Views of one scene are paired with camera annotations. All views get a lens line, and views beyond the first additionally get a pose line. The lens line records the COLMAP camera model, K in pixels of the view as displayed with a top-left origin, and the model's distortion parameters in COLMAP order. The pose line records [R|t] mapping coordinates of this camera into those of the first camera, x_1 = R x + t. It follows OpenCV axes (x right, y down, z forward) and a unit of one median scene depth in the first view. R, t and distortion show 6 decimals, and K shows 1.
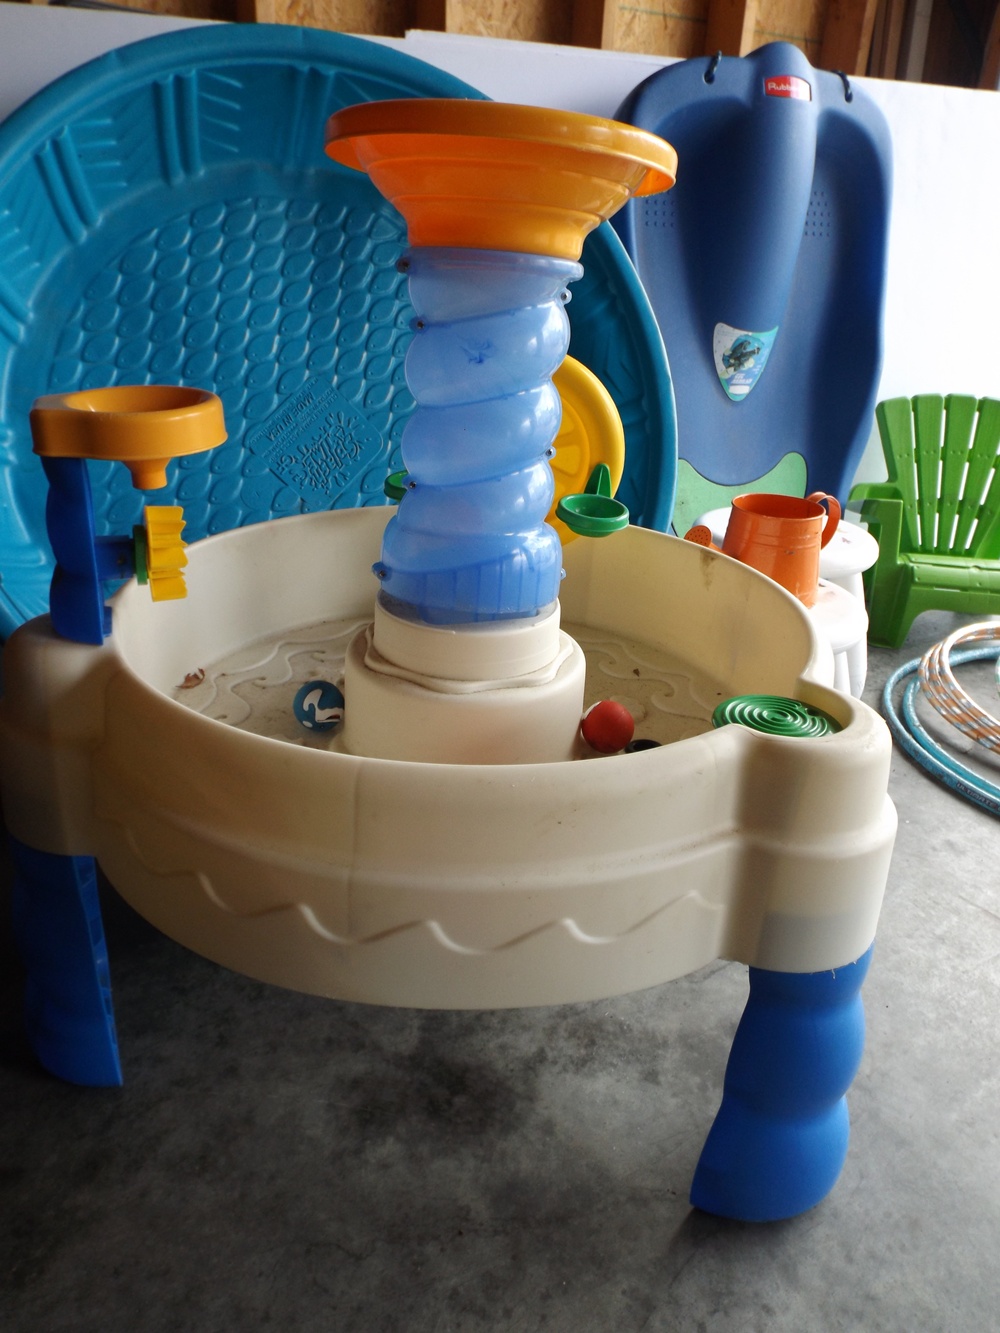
lens RADIAL K [[961.4, 0, 486.7], [0, 961.4, 655.1], [0, 0, 1]] dist [0.022311, -0.023511]
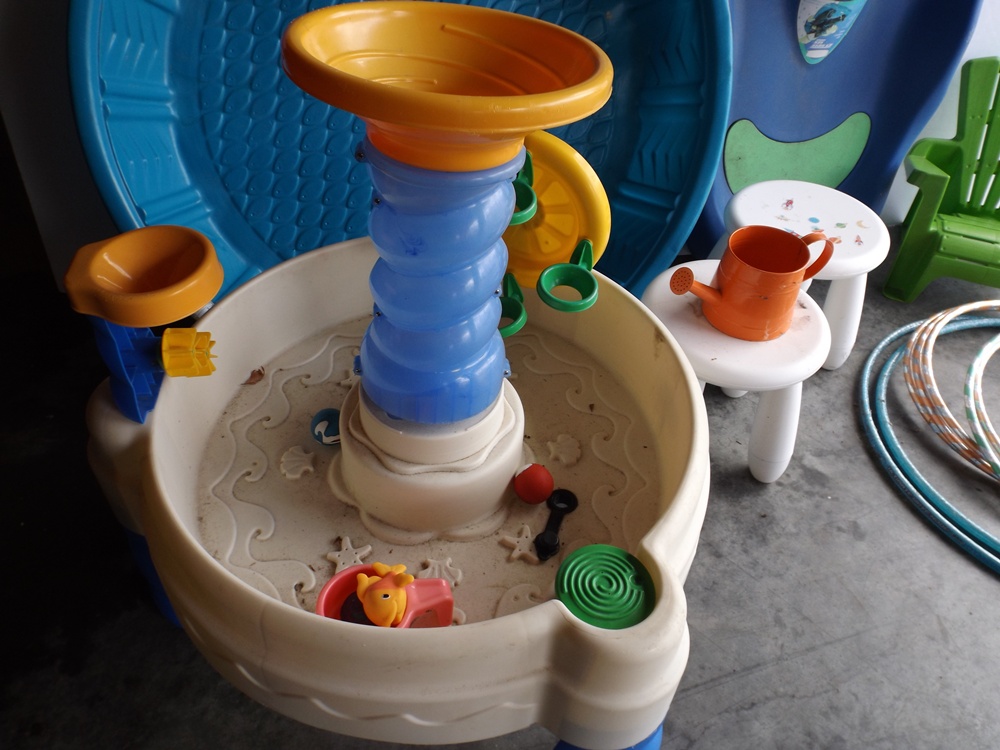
lens RADIAL K [[721.2, 0, 494.5], [0, 721.2, 374.9], [0, 0, 1]] dist [0.022311, -0.023511]
pose [[0.973519, 0.157103, -0.166072, 0.132842], [-0.090084, 0.931304, 0.352928, -0.251568], [0.210110, -0.328622, 0.920794, 0.085899]]
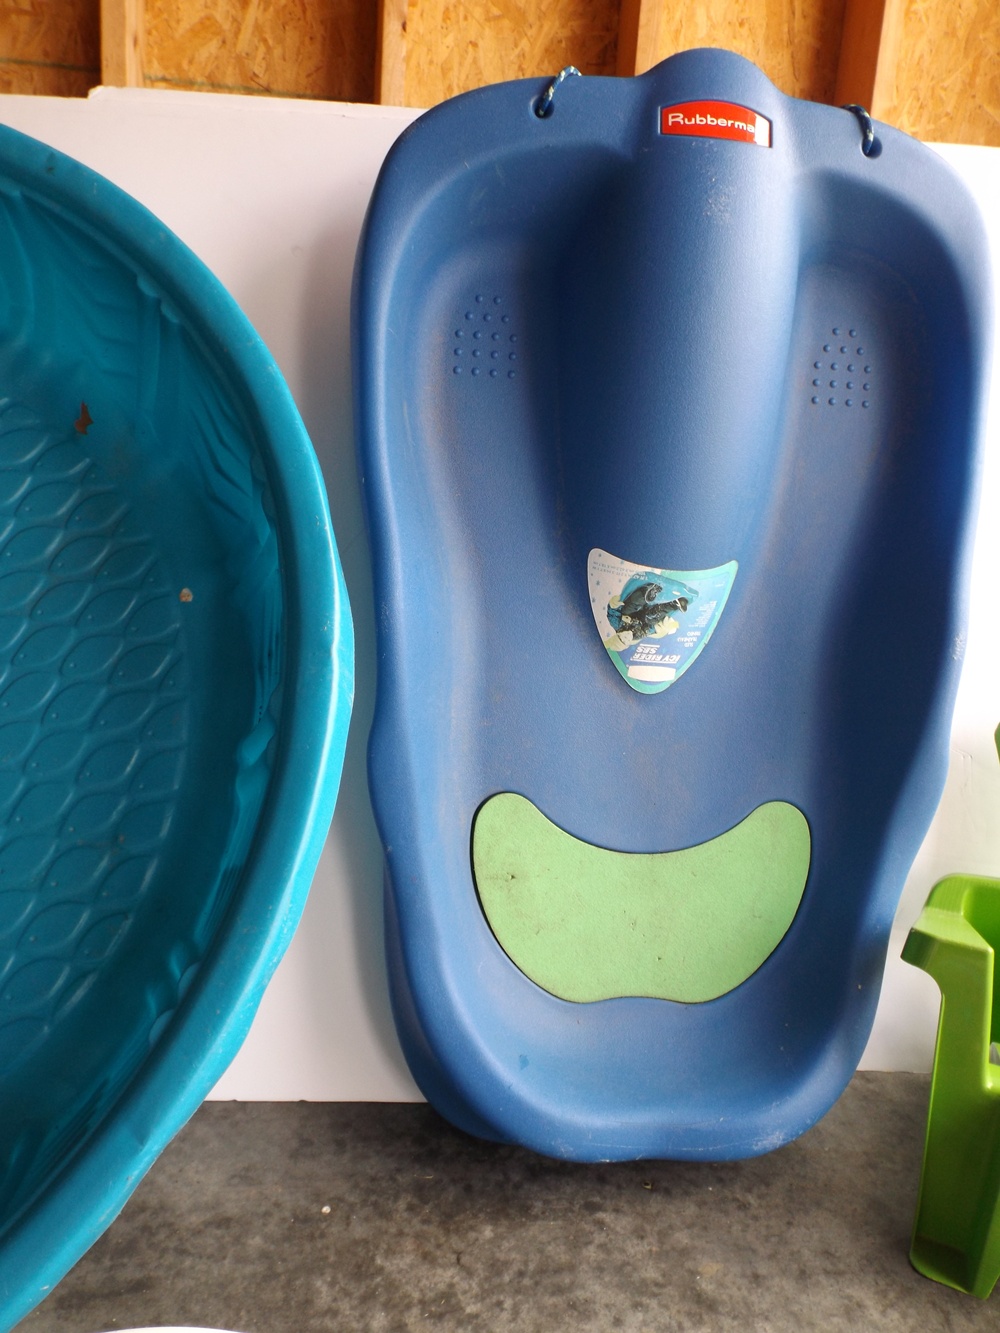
lens RADIAL K [[961.4, 0, 492.1], [0, 961.4, 657.9], [0, 0, 1]] dist [0.022311, -0.023511]
pose [[0.945293, 0.084310, -0.315138, 0.443547], [-0.153502, 0.967355, -0.201649, -0.213409], [0.287850, 0.238992, 0.927376, 0.633949]]
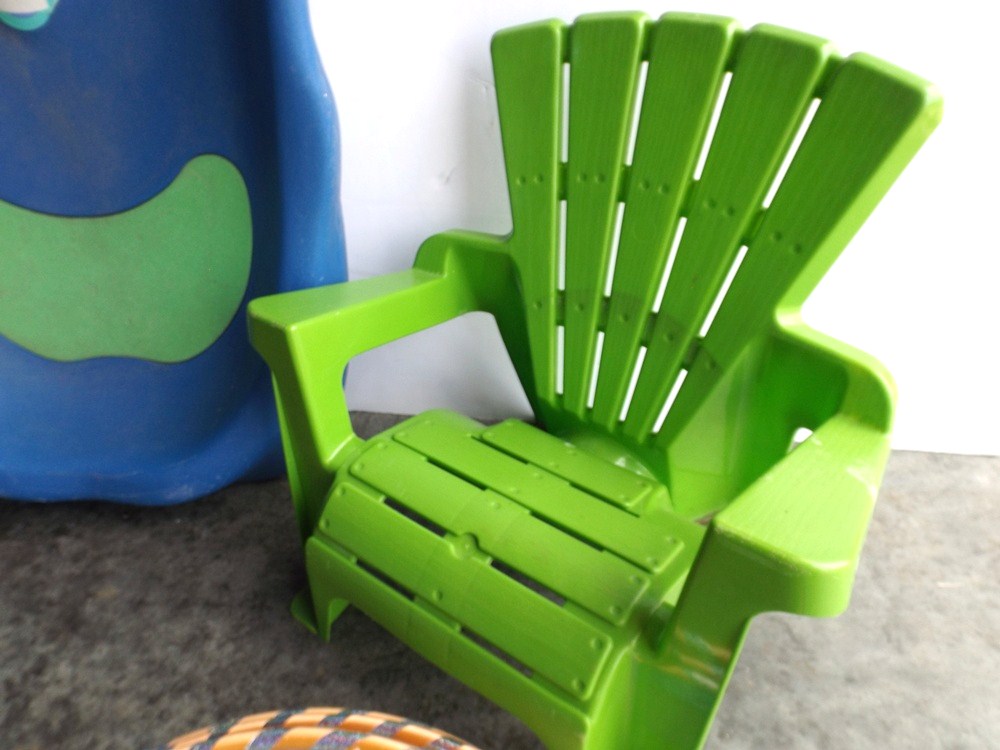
lens RADIAL K [[721.2, 0, 496.5], [0, 721.2, 376.5], [0, 0, 1]] dist [0.022311, -0.023511]
pose [[0.867848, 0.234560, -0.437974, 0.815439], [-0.126856, 0.956933, 0.261126, -0.292836], [0.480362, -0.171058, 0.860228, 1.026272]]
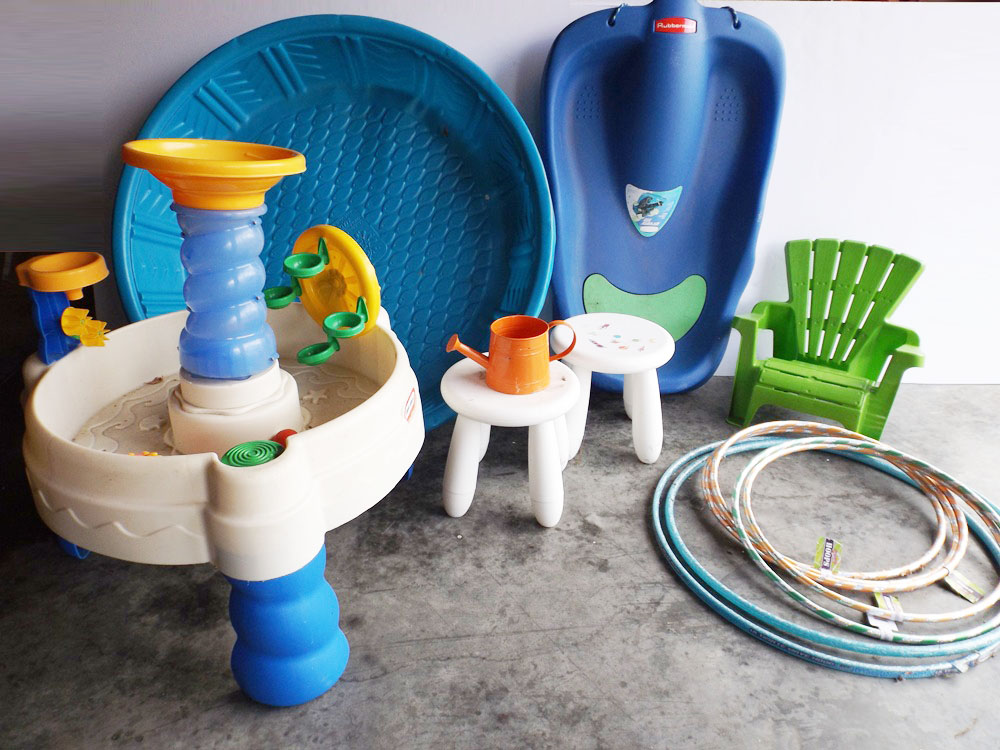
lens RADIAL K [[721.2, 0, 495.0], [0, 721.2, 371.6], [0, 0, 1]] dist [0.022311, -0.023511]
pose [[0.912423, 0.157415, -0.377763, 0.634244], [-0.143000, 0.987513, 0.066106, -0.135431], [0.383452, -0.006296, 0.923539, -0.099578]]
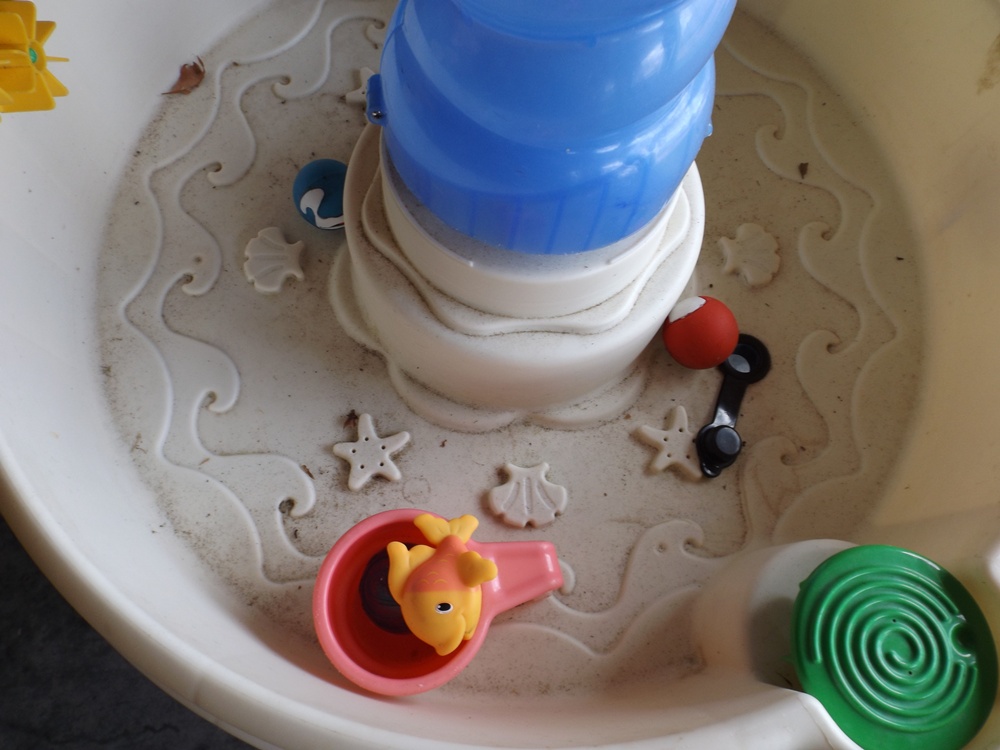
lens RADIAL K [[721.2, 0, 491.1], [0, 721.2, 376.7], [0, 0, 1]] dist [0.022311, -0.023511]
pose [[0.957616, 0.270685, -0.098494, 0.023814], [-0.112467, 0.666156, 0.737284, -0.176184], [0.265184, -0.694957, 0.668365, 0.359426]]
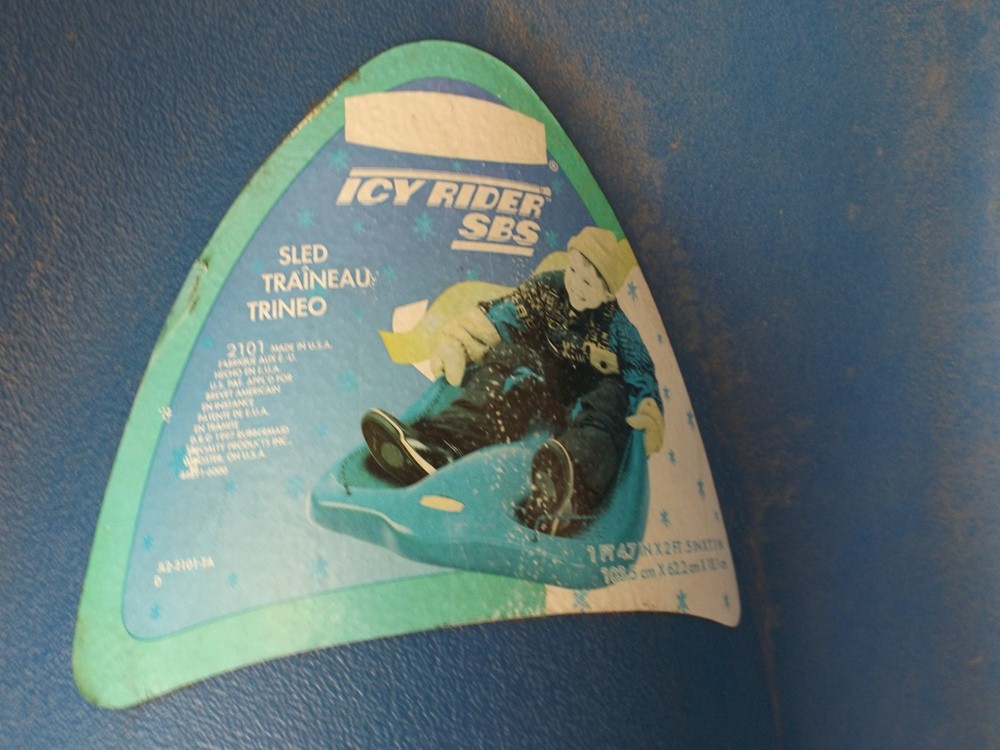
lens RADIAL K [[721.2, 0, 495.3], [0, 721.2, 376.3], [0, 0, 1]] dist [0.022311, -0.023511]
pose [[-0.680888, 0.028934, -0.731816, 0.419806], [0.215289, -0.947166, -0.237755, -0.363833], [-0.700030, -0.319436, 0.638685, 1.198472]]
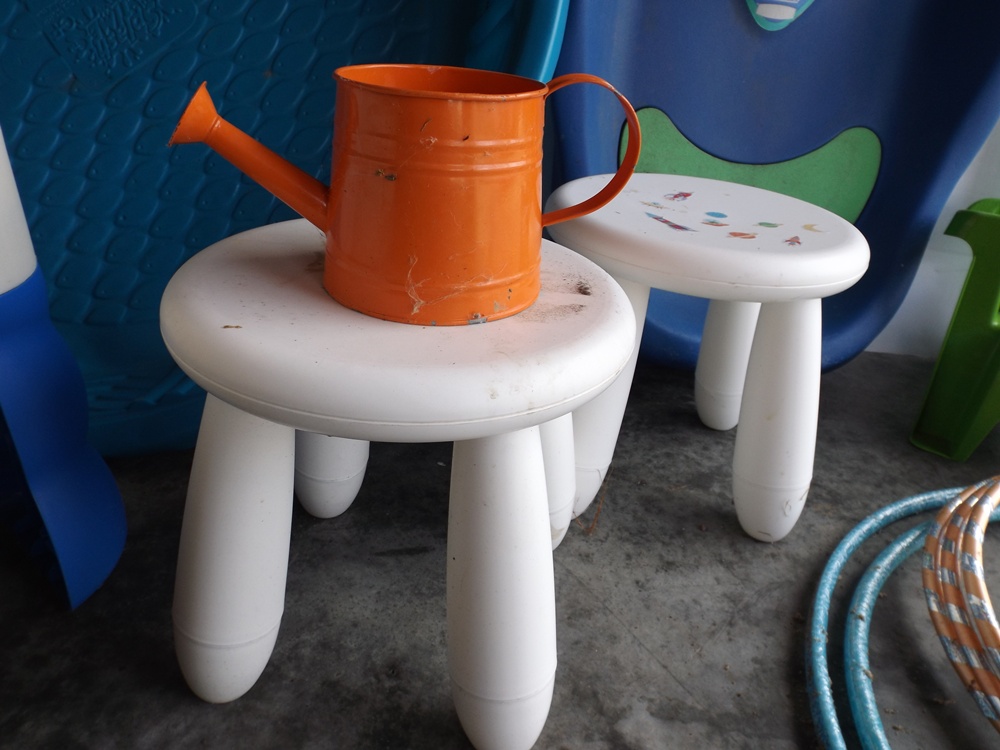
lens RADIAL K [[721.2, 0, 492.8], [0, 721.2, 372.3], [0, 0, 1]] dist [0.022311, -0.023511]
pose [[0.906816, 0.226201, -0.355694, 0.410468], [-0.211024, 0.974080, 0.081470, -0.049391], [0.364903, 0.001181, 0.931045, 0.613684]]
